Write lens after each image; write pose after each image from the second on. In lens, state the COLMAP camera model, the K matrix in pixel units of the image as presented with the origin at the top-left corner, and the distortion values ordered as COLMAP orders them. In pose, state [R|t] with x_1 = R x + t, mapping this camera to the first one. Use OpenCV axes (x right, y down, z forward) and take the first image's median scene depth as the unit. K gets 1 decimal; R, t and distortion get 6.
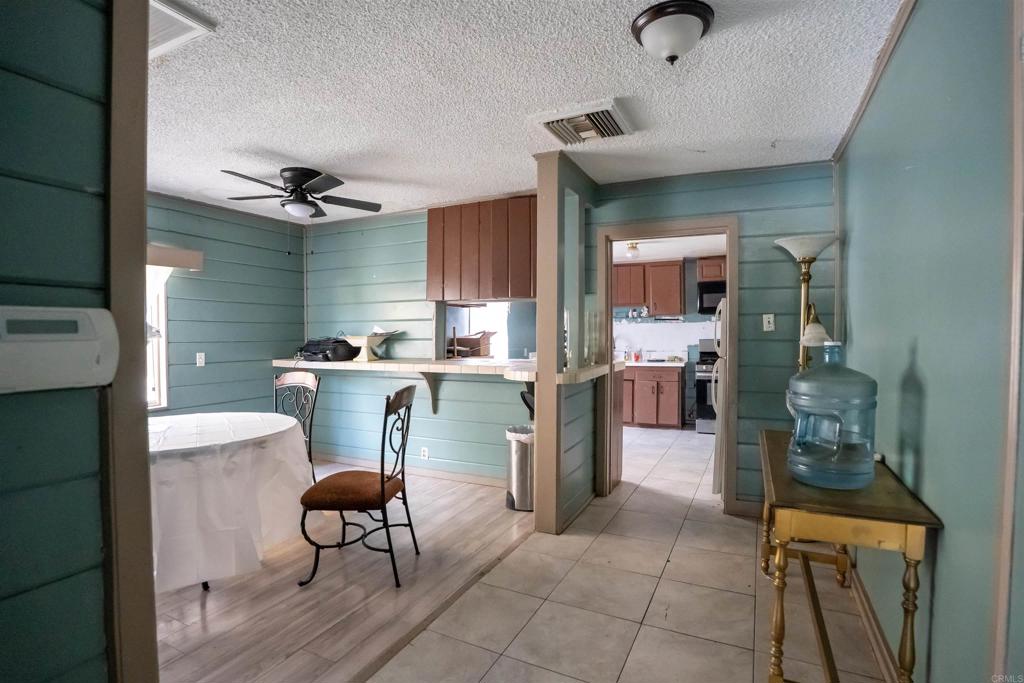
lens RADIAL K [[491.0, 0, 511.7], [0, 491.0, 345.0], [0, 0, 1]] dist [-0.042623, 0.008391]
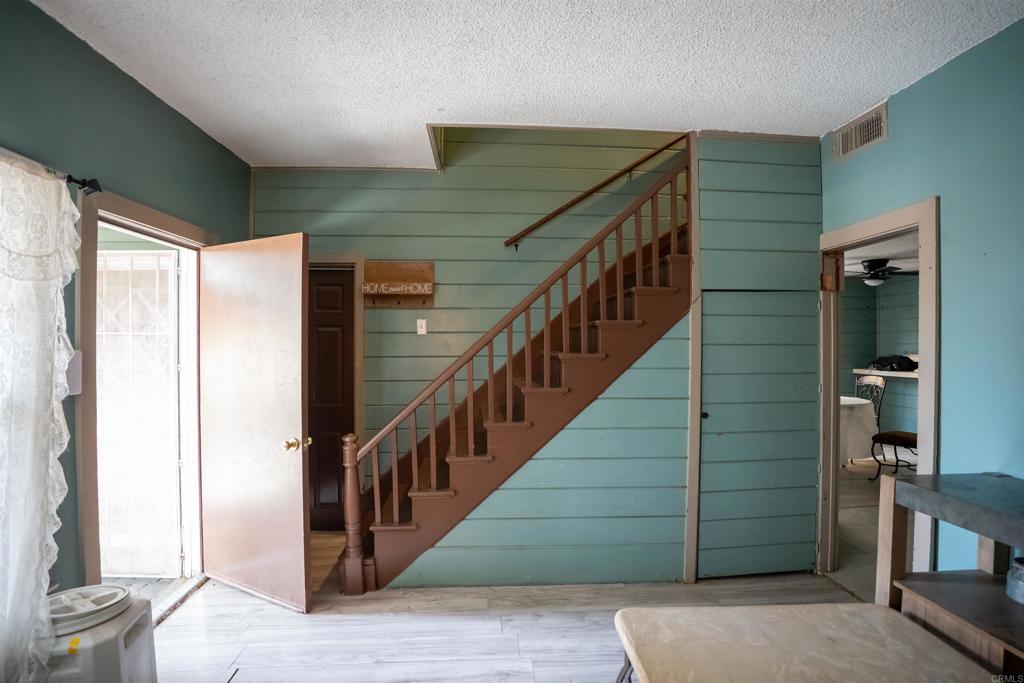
lens RADIAL K [[491.0, 0, 514.3], [0, 491.0, 346.6], [0, 0, 1]] dist [-0.042623, 0.008391]
pose [[0.496722, 0.006176, -0.867888, 0.361947], [-0.020991, 0.999768, -0.004899, -0.011125], [0.867656, 0.020652, 0.496736, -0.837757]]
